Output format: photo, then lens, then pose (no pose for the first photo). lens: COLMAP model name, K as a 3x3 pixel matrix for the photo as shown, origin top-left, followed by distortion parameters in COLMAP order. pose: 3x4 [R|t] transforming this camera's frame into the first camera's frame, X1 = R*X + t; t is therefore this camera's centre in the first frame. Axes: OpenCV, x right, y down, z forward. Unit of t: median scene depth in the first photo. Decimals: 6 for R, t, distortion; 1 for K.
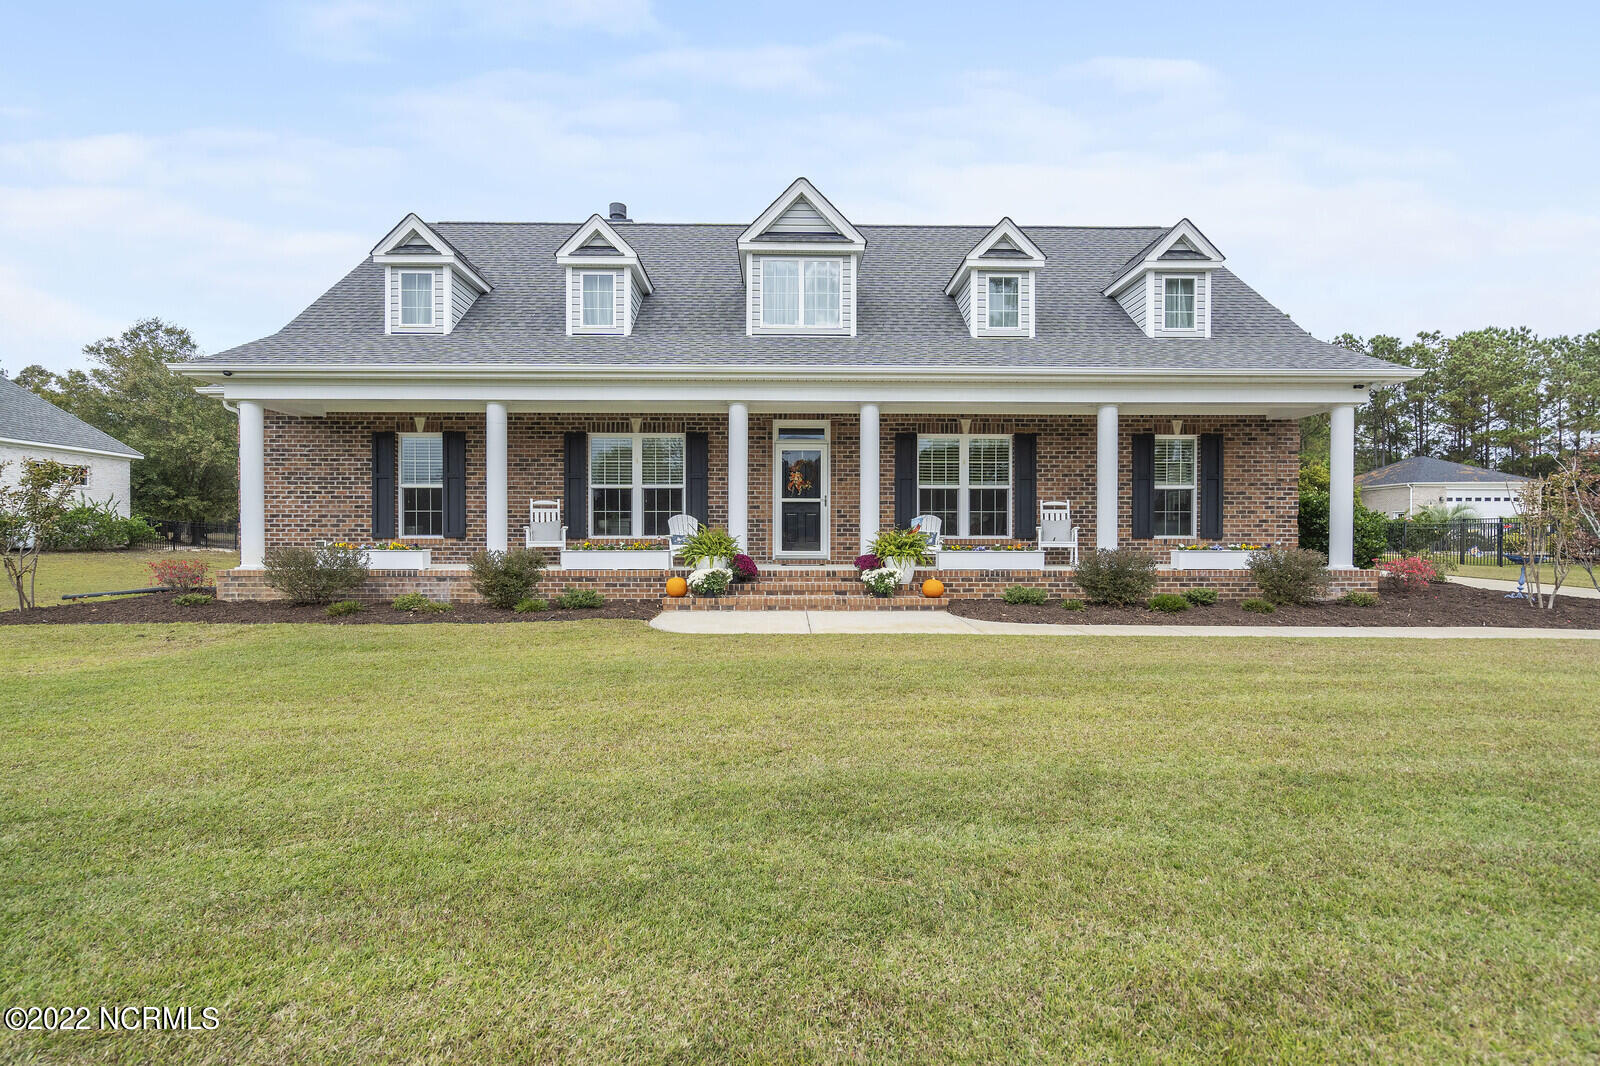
lens RADIAL K [[733.7, 0, 798.4], [0, 733.7, 532.8], [0, 0, 1]] dist [-0.023639, -0.001330]
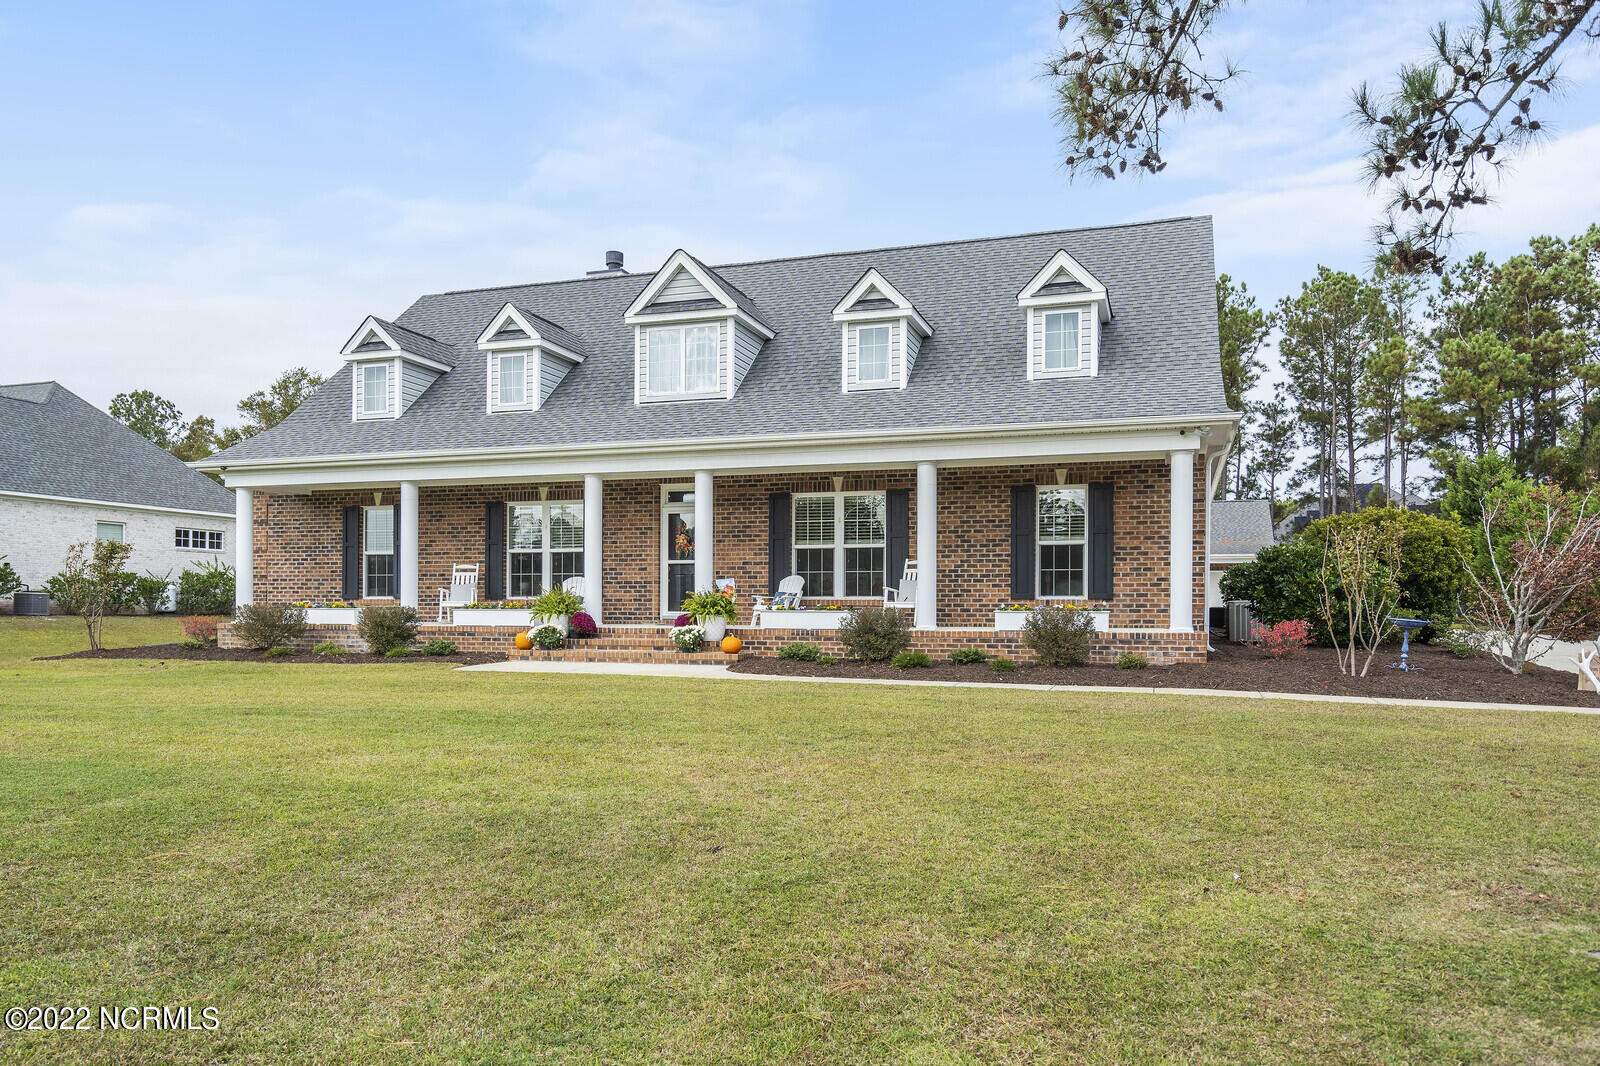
lens RADIAL K [[1054.1, 0, 800.5], [0, 1054.1, 589.9], [0, 0, 1]] dist [-0.041164, -0.002686]
pose [[0.949530, -0.002927, -0.313663, 0.622030], [0.000081, 0.999959, -0.009088, 0.008136], [0.313676, 0.008604, 0.949491, -0.344411]]
